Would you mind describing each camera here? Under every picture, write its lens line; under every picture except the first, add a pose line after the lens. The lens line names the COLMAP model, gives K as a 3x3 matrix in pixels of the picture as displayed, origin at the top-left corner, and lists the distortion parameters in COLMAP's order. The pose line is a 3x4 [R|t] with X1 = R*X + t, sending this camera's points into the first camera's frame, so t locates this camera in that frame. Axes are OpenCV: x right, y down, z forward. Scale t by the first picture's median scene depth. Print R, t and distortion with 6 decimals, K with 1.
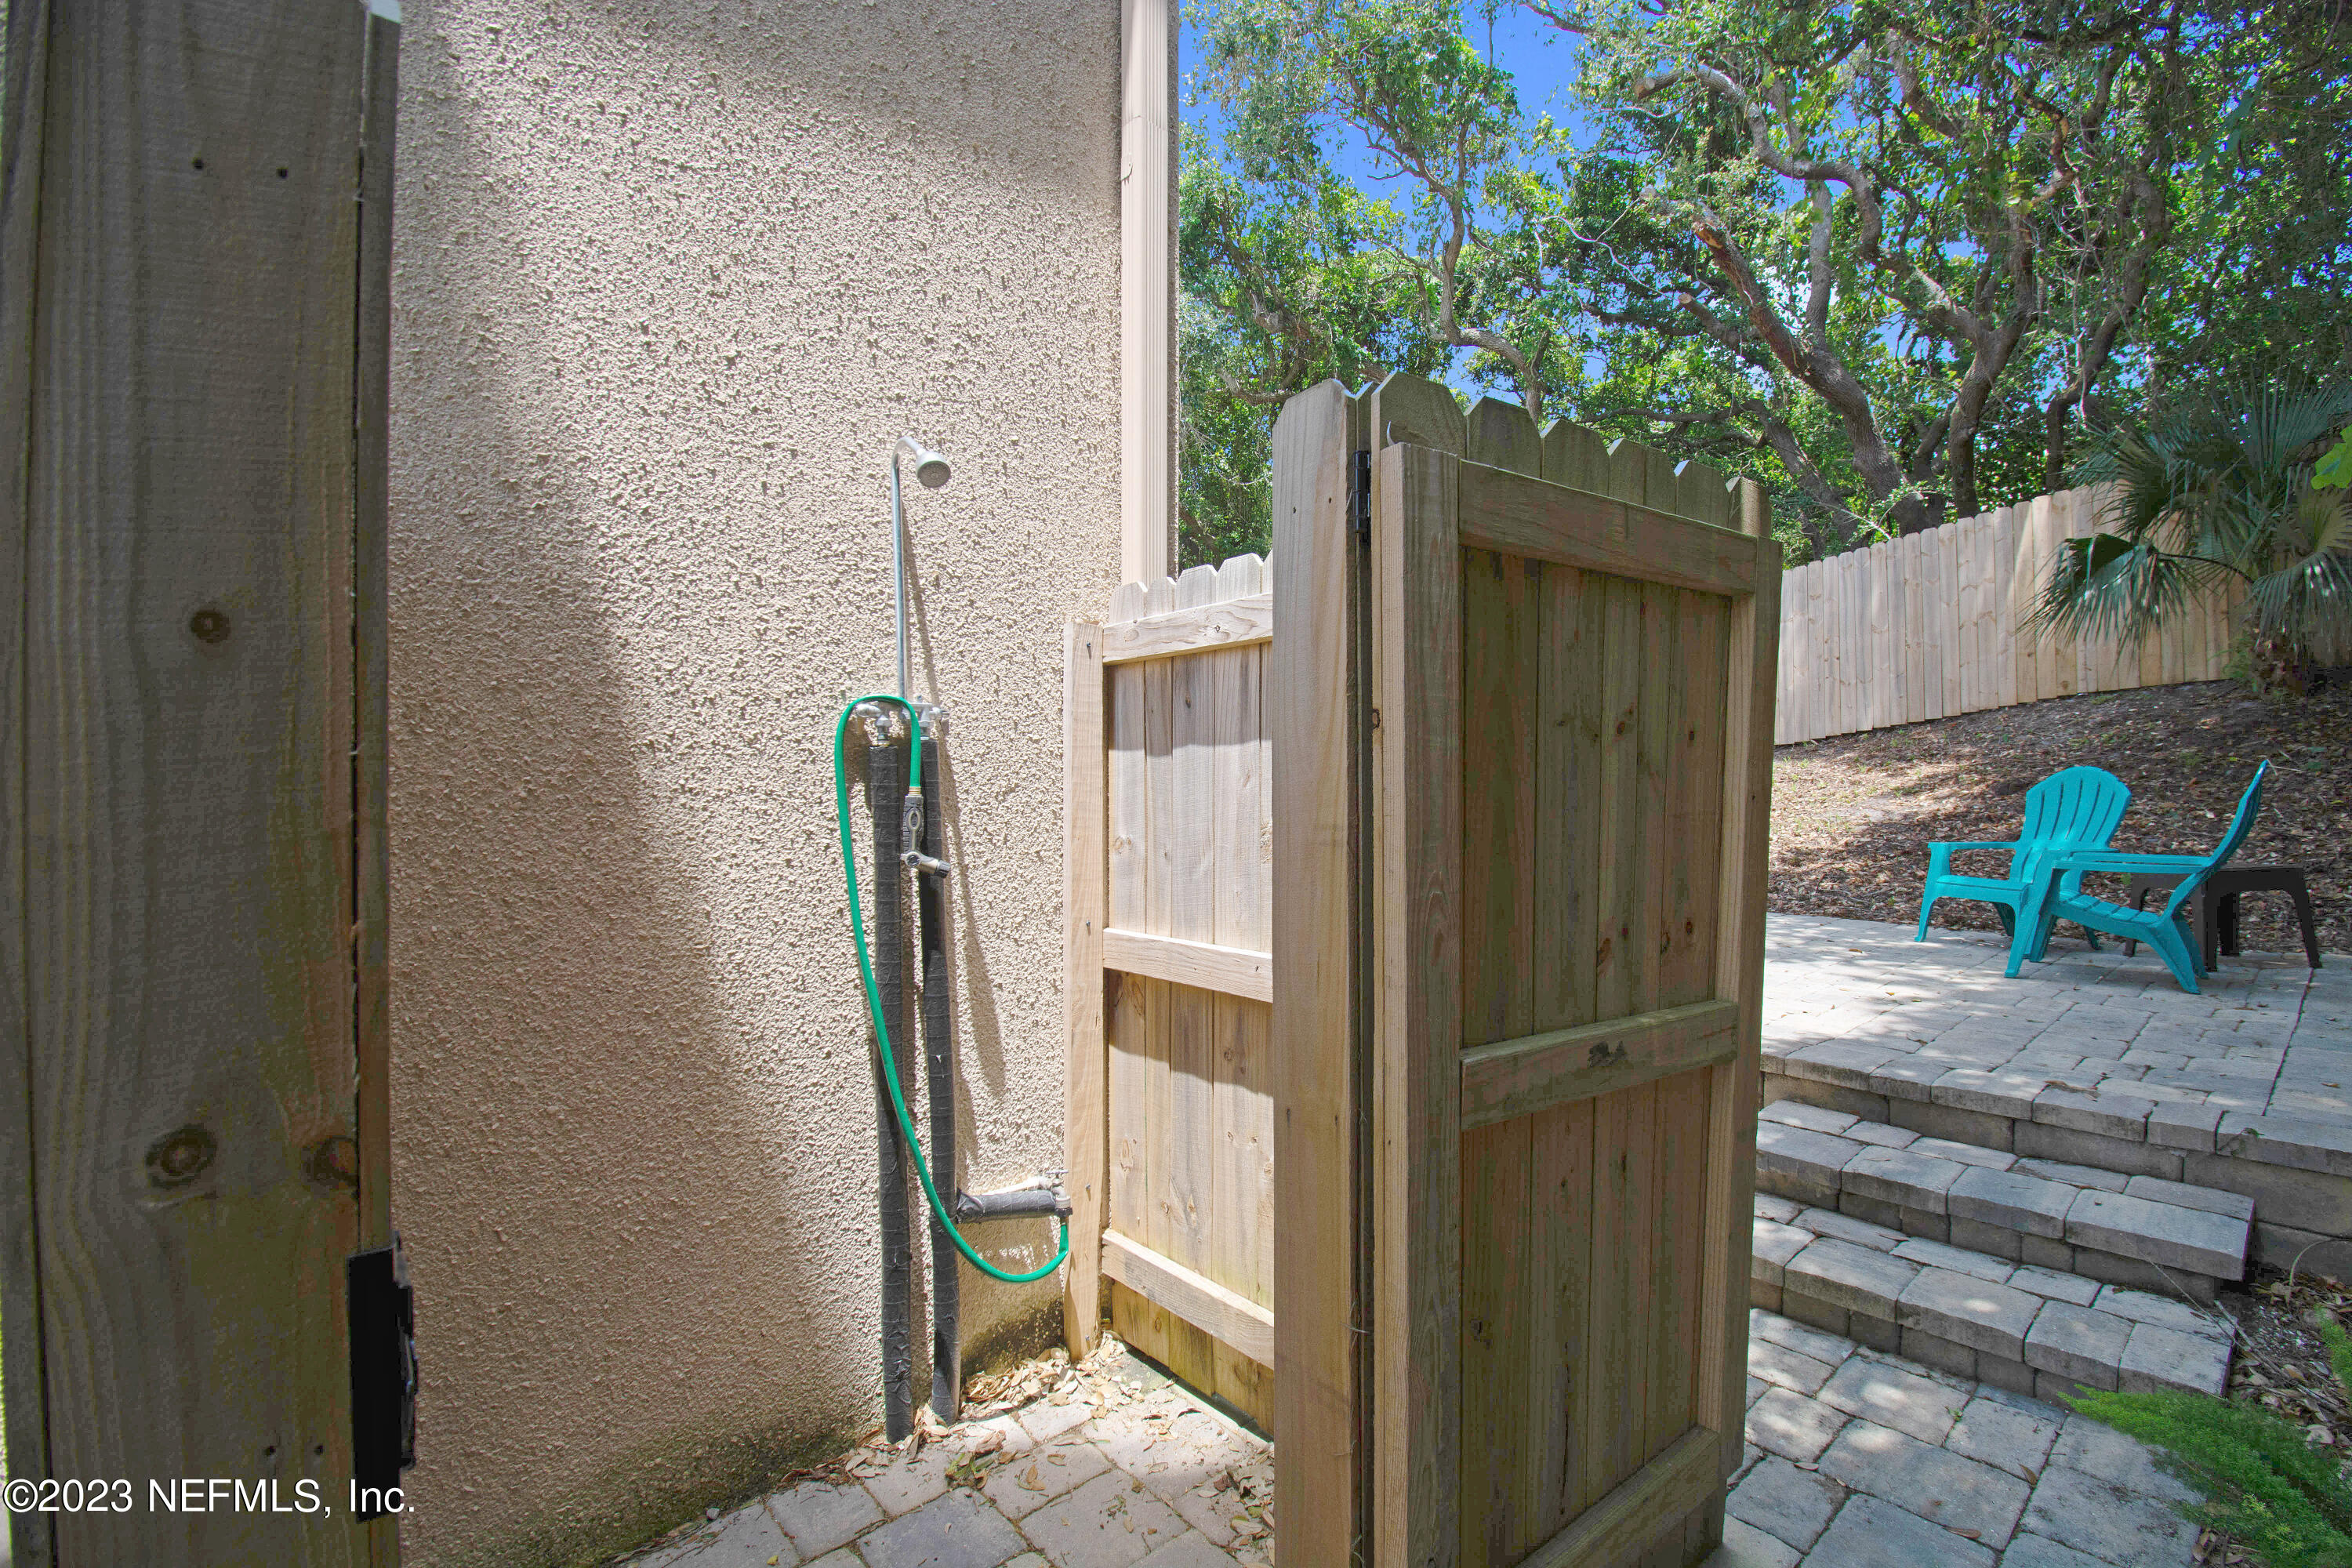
lens RADIAL K [[1016.7, 0, 1210.4], [0, 1016.7, 797.3], [0, 0, 1]] dist [-0.000144, -0.004760]
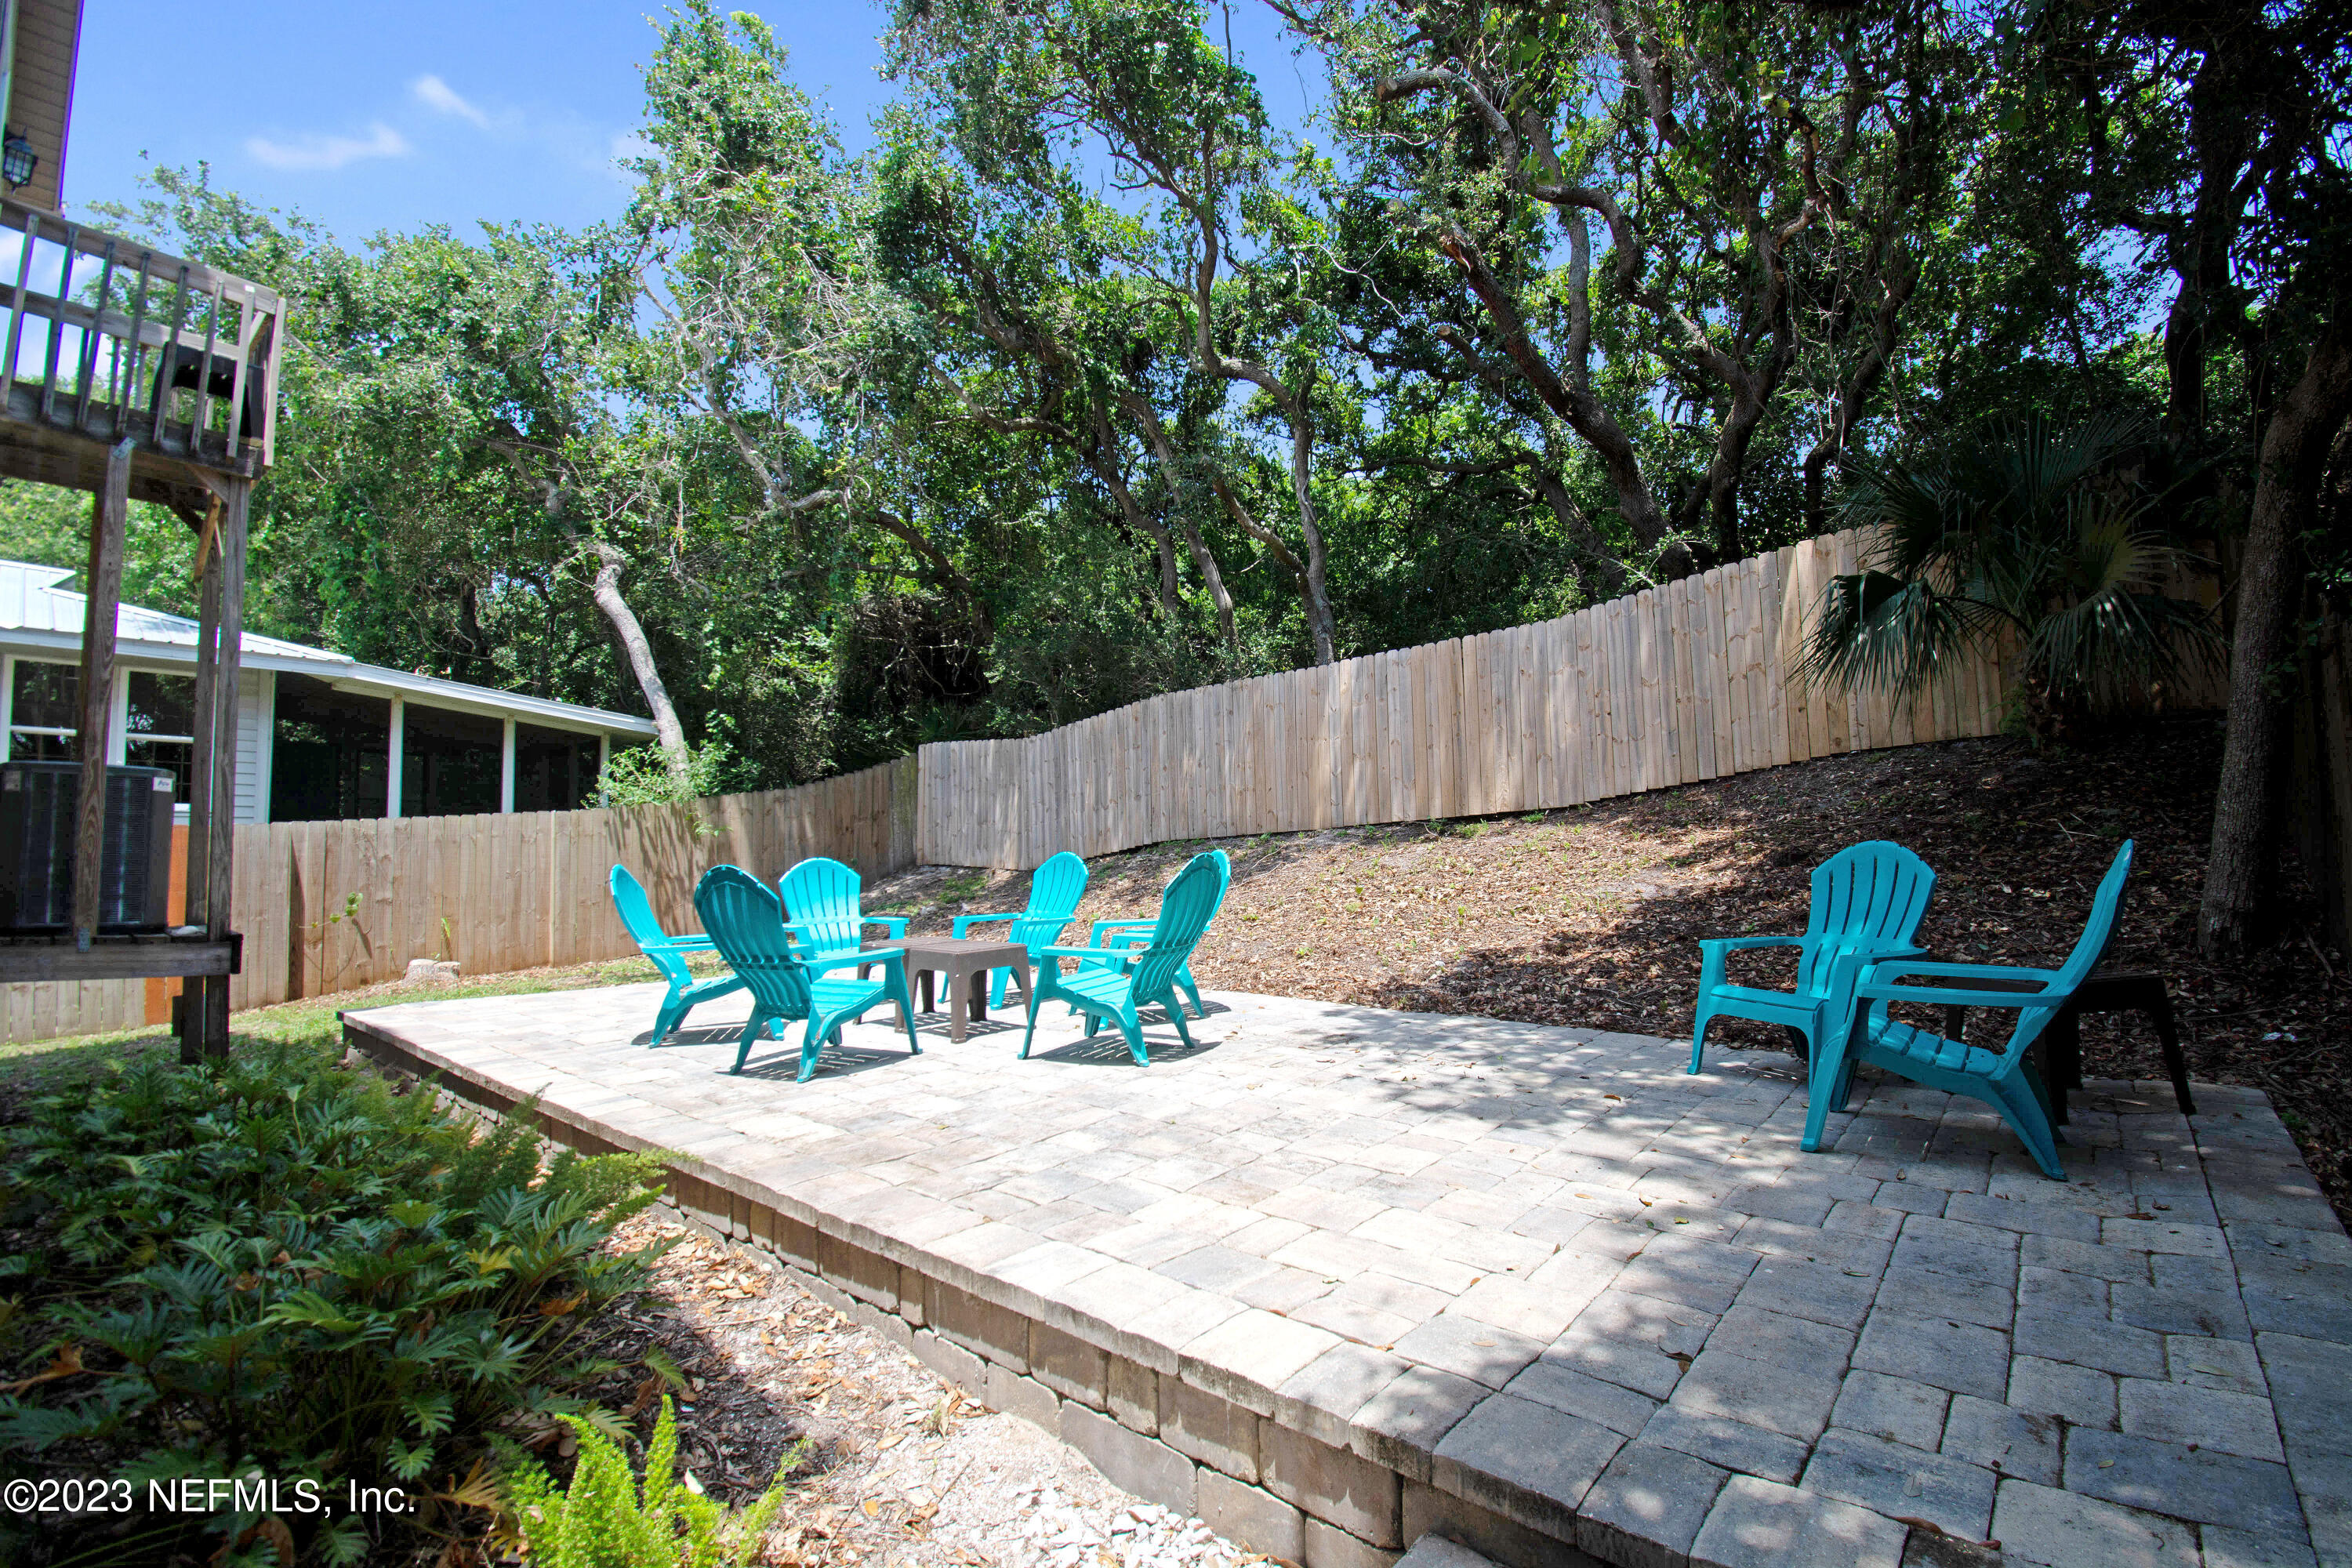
lens RADIAL K [[1016.7, 0, 1181.6], [0, 1016.7, 802.8], [0, 0, 1]] dist [-0.000144, -0.004760]
pose [[0.991006, -0.006245, 0.133675, 0.109097], [0.013395, 0.998523, -0.052660, -0.012982], [-0.133148, 0.053977, 0.989625, 0.143629]]
